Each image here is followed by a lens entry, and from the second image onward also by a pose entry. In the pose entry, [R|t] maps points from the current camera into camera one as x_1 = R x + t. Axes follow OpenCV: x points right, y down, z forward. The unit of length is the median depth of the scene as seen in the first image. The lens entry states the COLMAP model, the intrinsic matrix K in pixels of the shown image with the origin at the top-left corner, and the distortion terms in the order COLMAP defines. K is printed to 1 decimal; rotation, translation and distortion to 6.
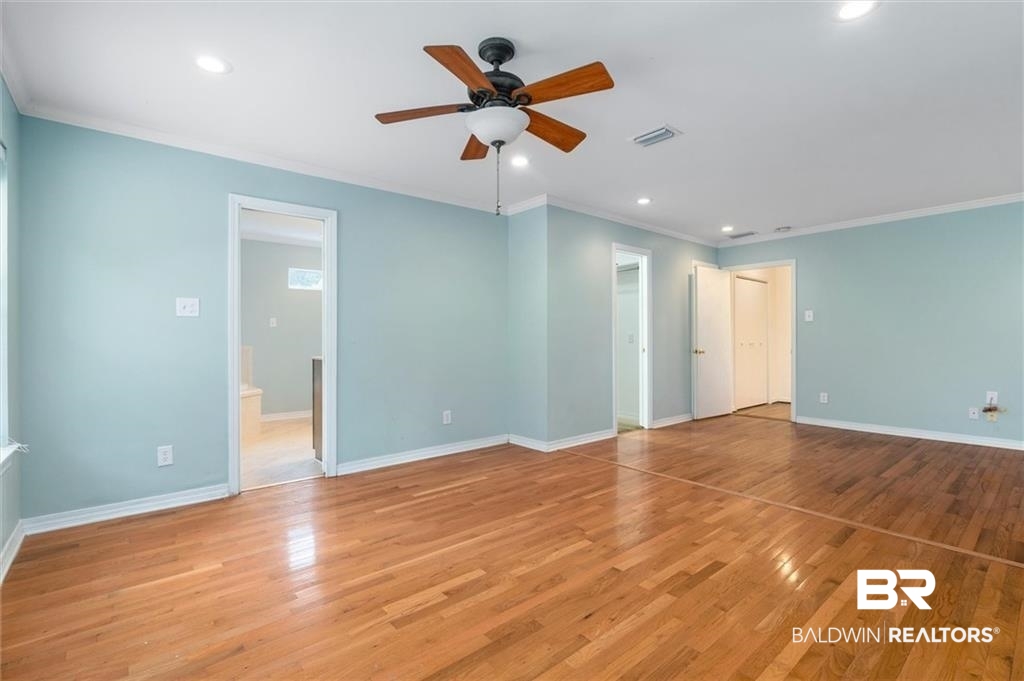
lens RADIAL K [[464.0, 0, 509.0], [0, 464.0, 344.5], [0, 0, 1]] dist [-0.002119, -0.000261]
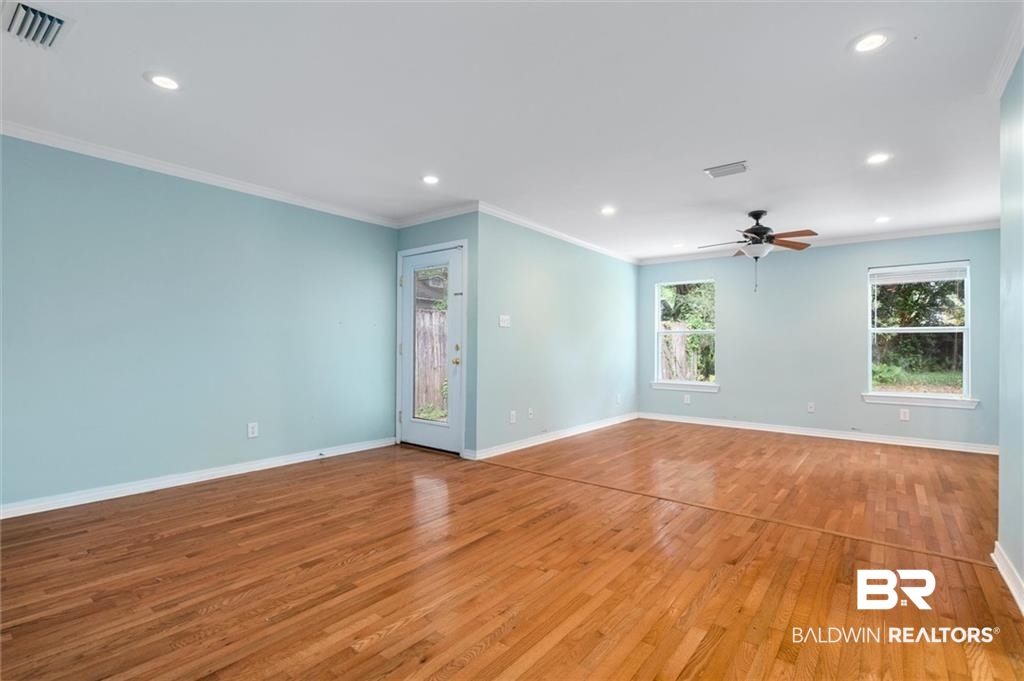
lens RADIAL K [[477.2, 0, 512.0], [0, 477.2, 340.5], [0, 0, 1]] dist [-0.007289, -0.000442]
pose [[-0.979463, -0.006374, -0.201525, 0.959387], [-0.006109, 0.999979, -0.001939, -0.021835], [0.201533, -0.000668, -0.979481, 1.831982]]
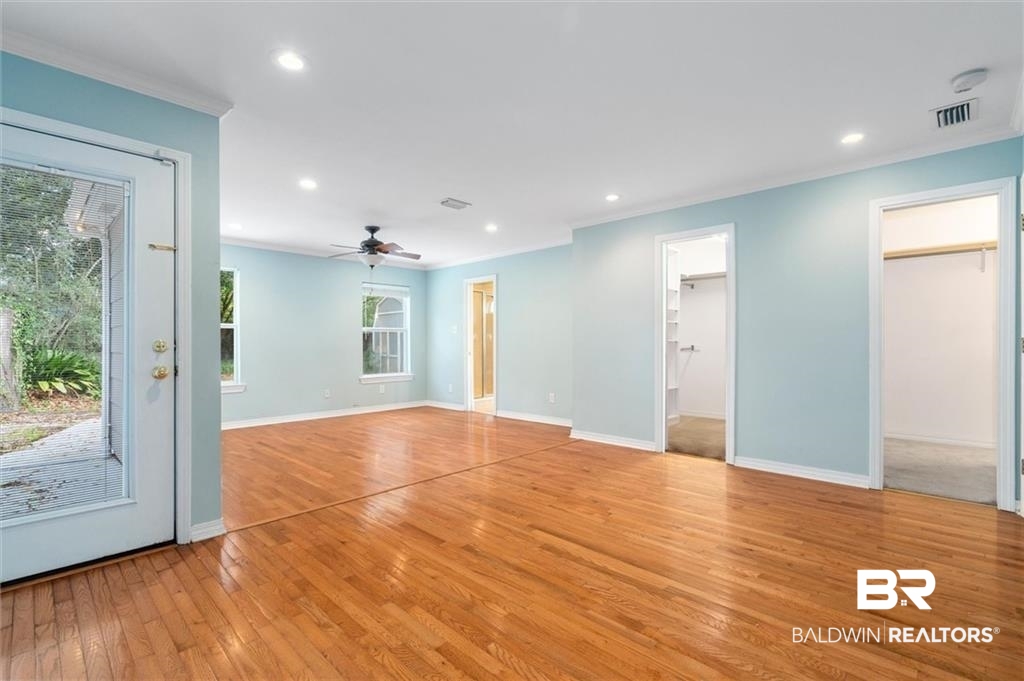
lens RADIAL K [[464.0, 0, 509.0], [0, 464.0, 344.5], [0, 0, 1]] dist [-0.002119, -0.000261]
pose [[0.108734, 0.007157, -0.994045, 1.602083], [-0.009131, 0.999939, 0.006200, -0.017929], [0.994029, 0.008402, 0.108792, 0.913733]]
